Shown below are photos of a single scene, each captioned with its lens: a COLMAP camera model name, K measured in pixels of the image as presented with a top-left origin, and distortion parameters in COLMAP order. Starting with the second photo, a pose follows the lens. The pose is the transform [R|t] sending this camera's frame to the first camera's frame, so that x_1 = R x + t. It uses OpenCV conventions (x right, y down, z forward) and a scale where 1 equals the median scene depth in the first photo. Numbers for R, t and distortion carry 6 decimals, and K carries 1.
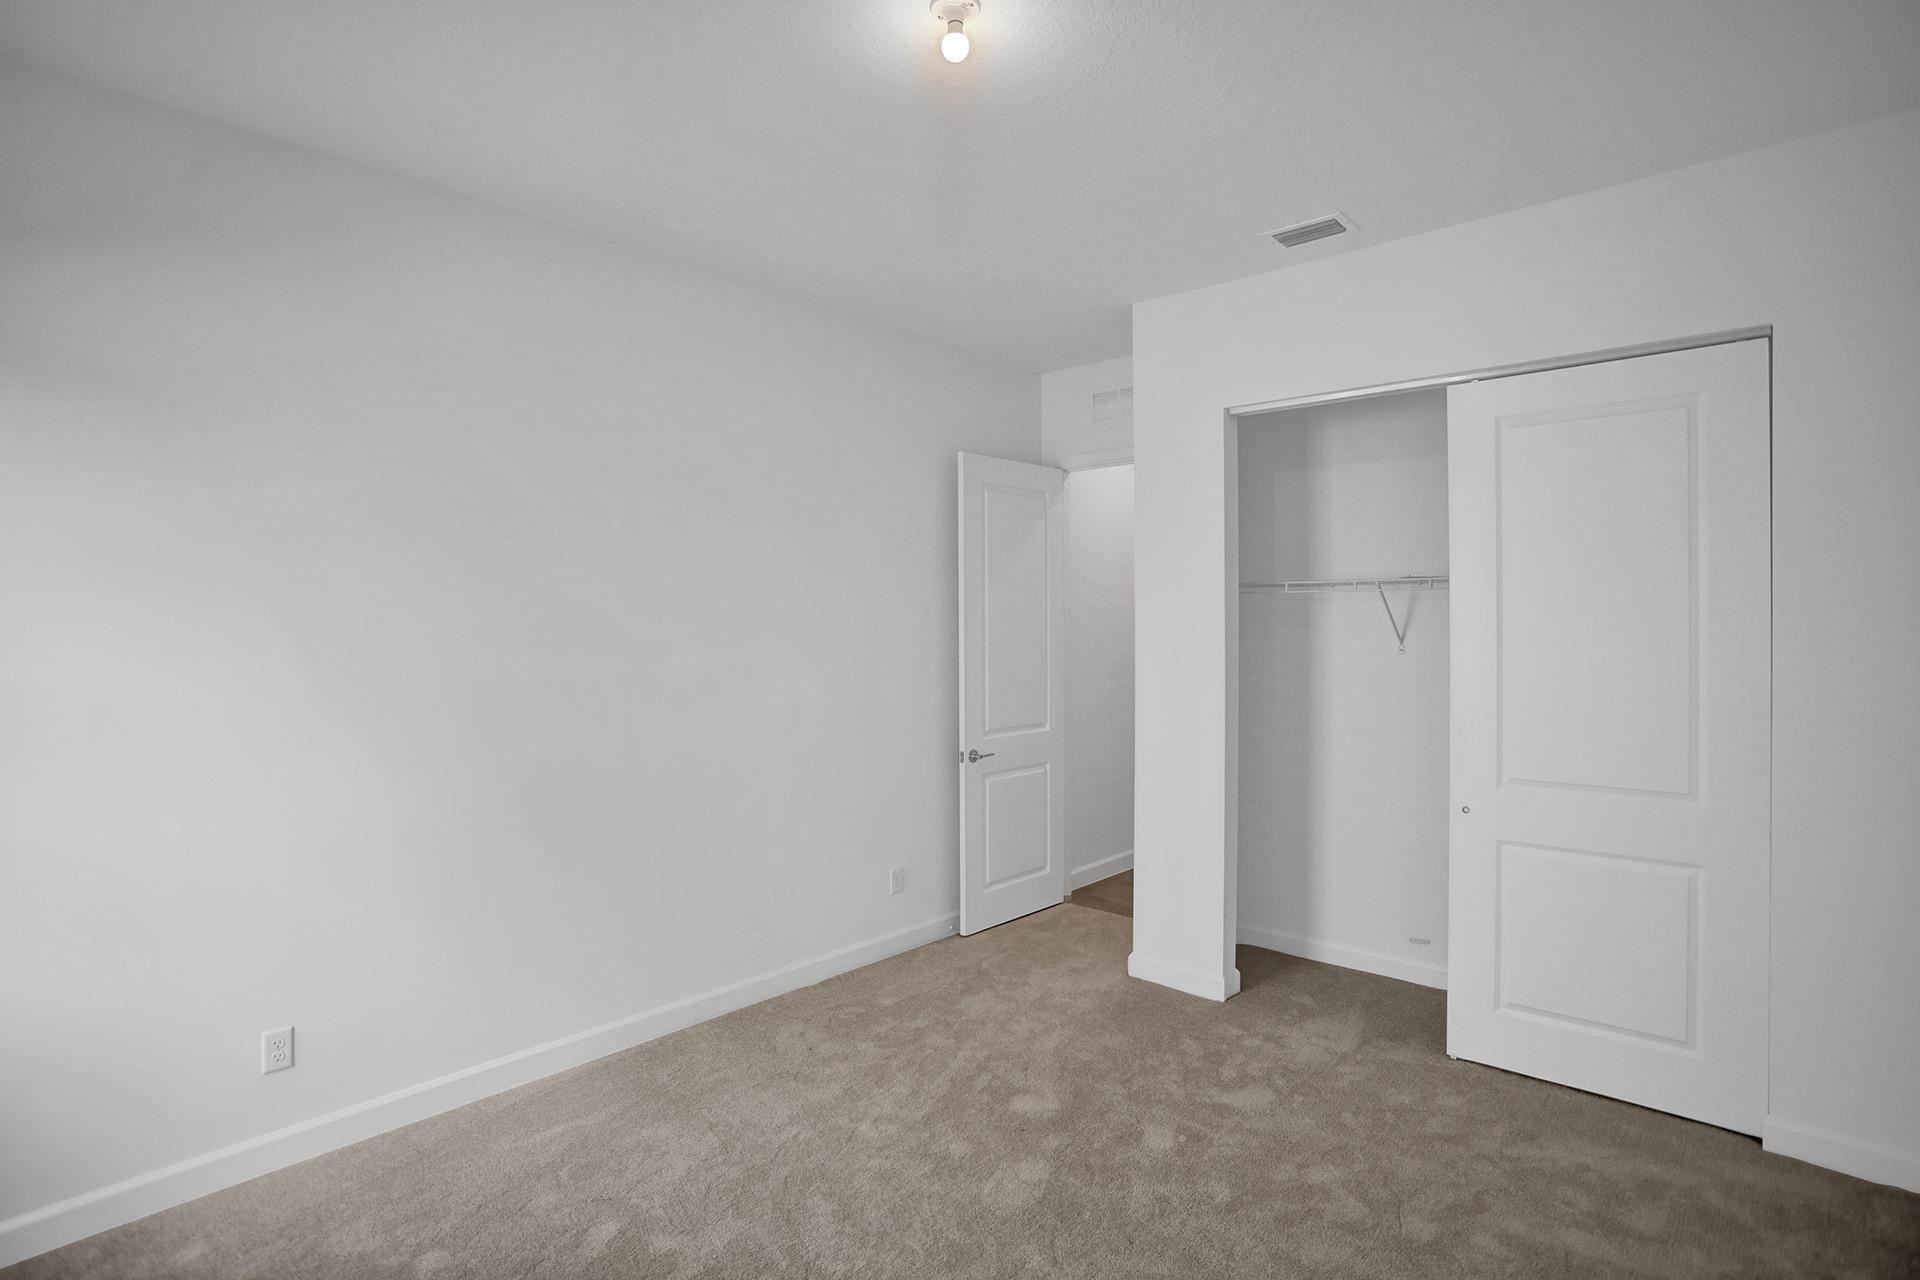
lens RADIAL K [[961.9, 0, 996.4], [0, 961.9, 623.3], [0, 0, 1]] dist [-0.070067, 0.032241]
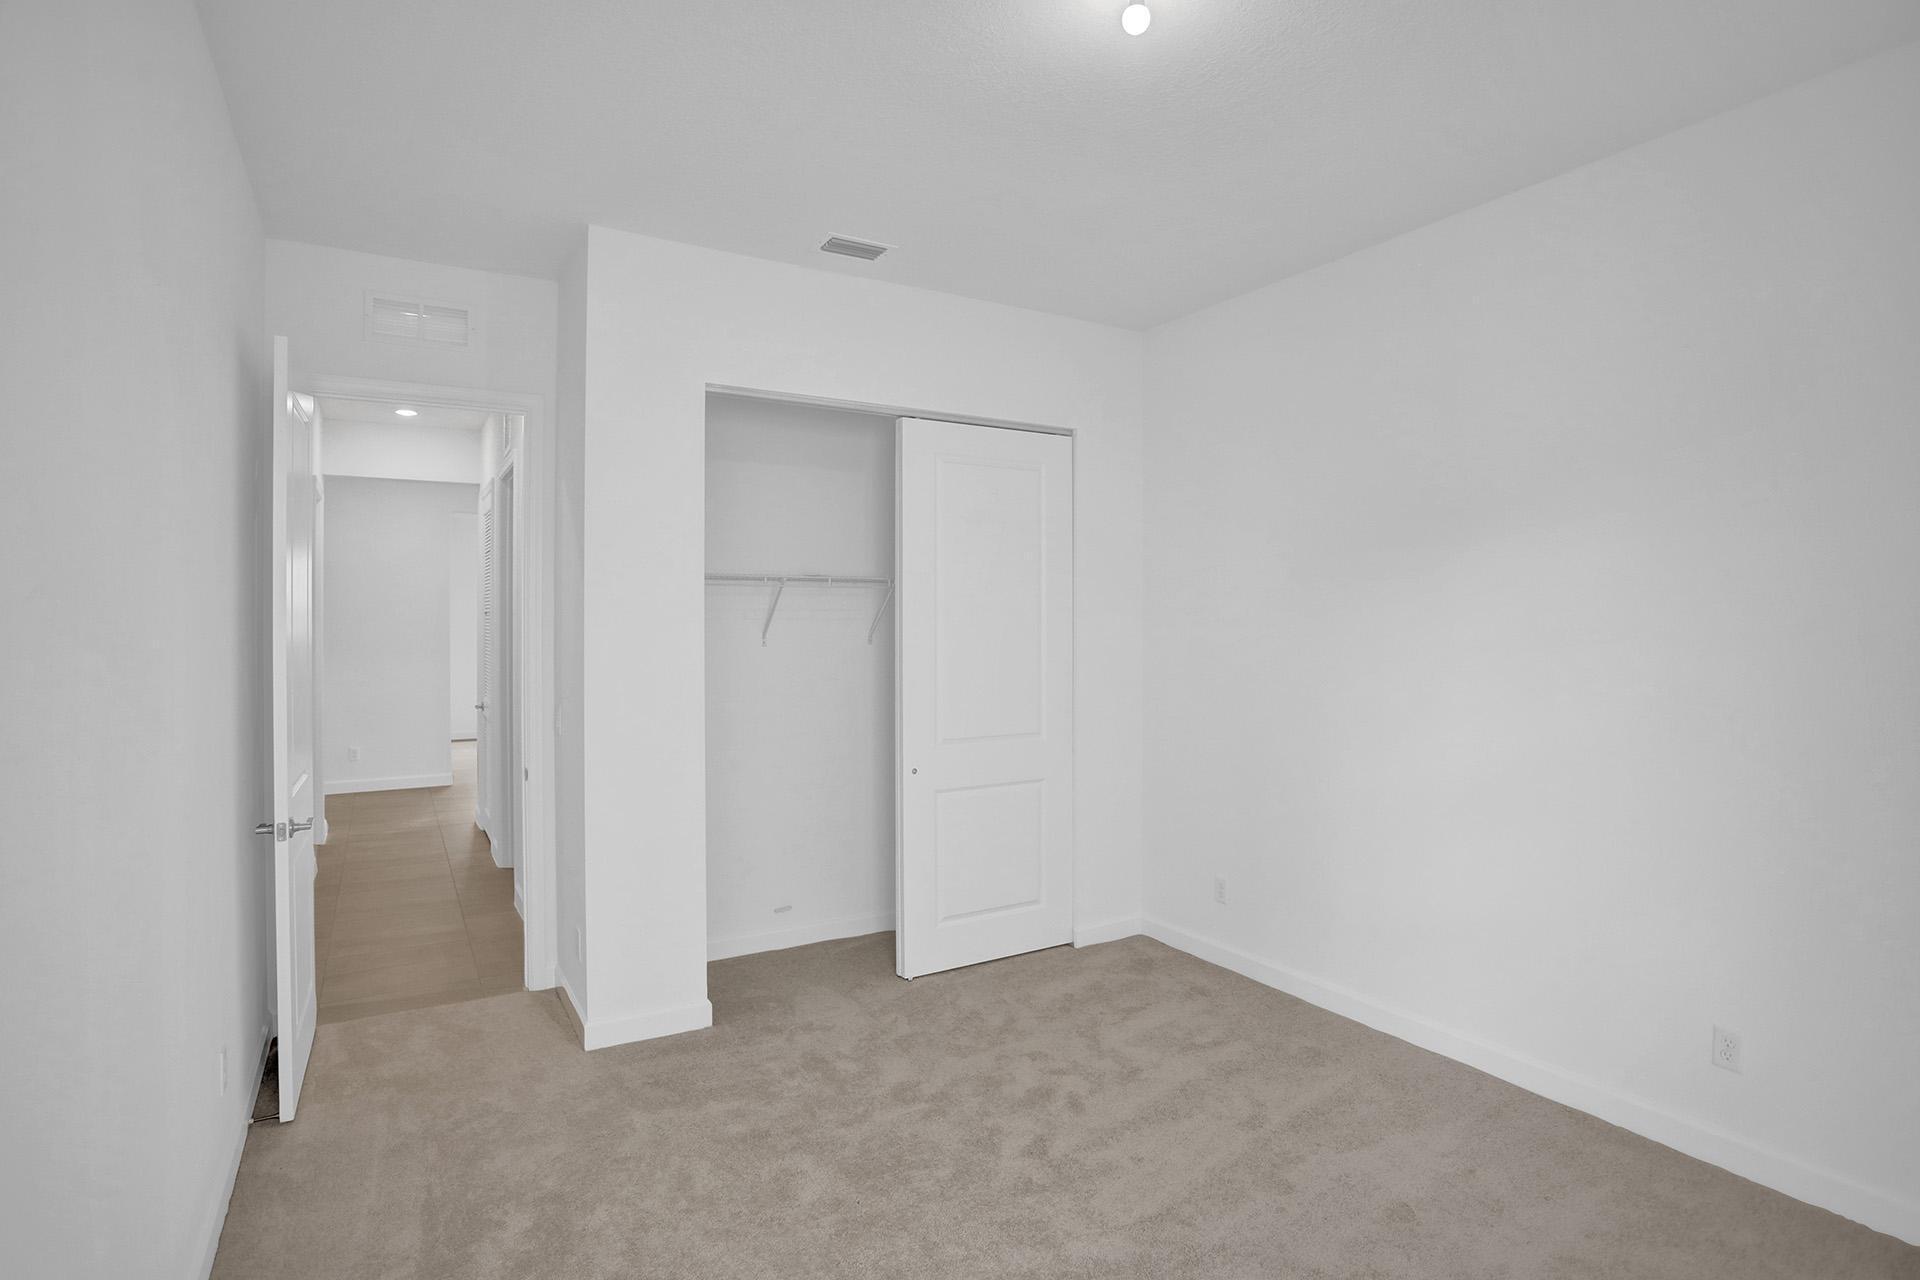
lens RADIAL K [[961.9, 0, 996.4], [0, 961.9, 623.3], [0, 0, 1]] dist [-0.070067, 0.032241]
pose [[0.306343, -0.004760, 0.951909, -0.624790], [0.004685, 0.999983, 0.003493, 0.004125], [-0.951910, 0.003390, 0.306360, 0.511360]]
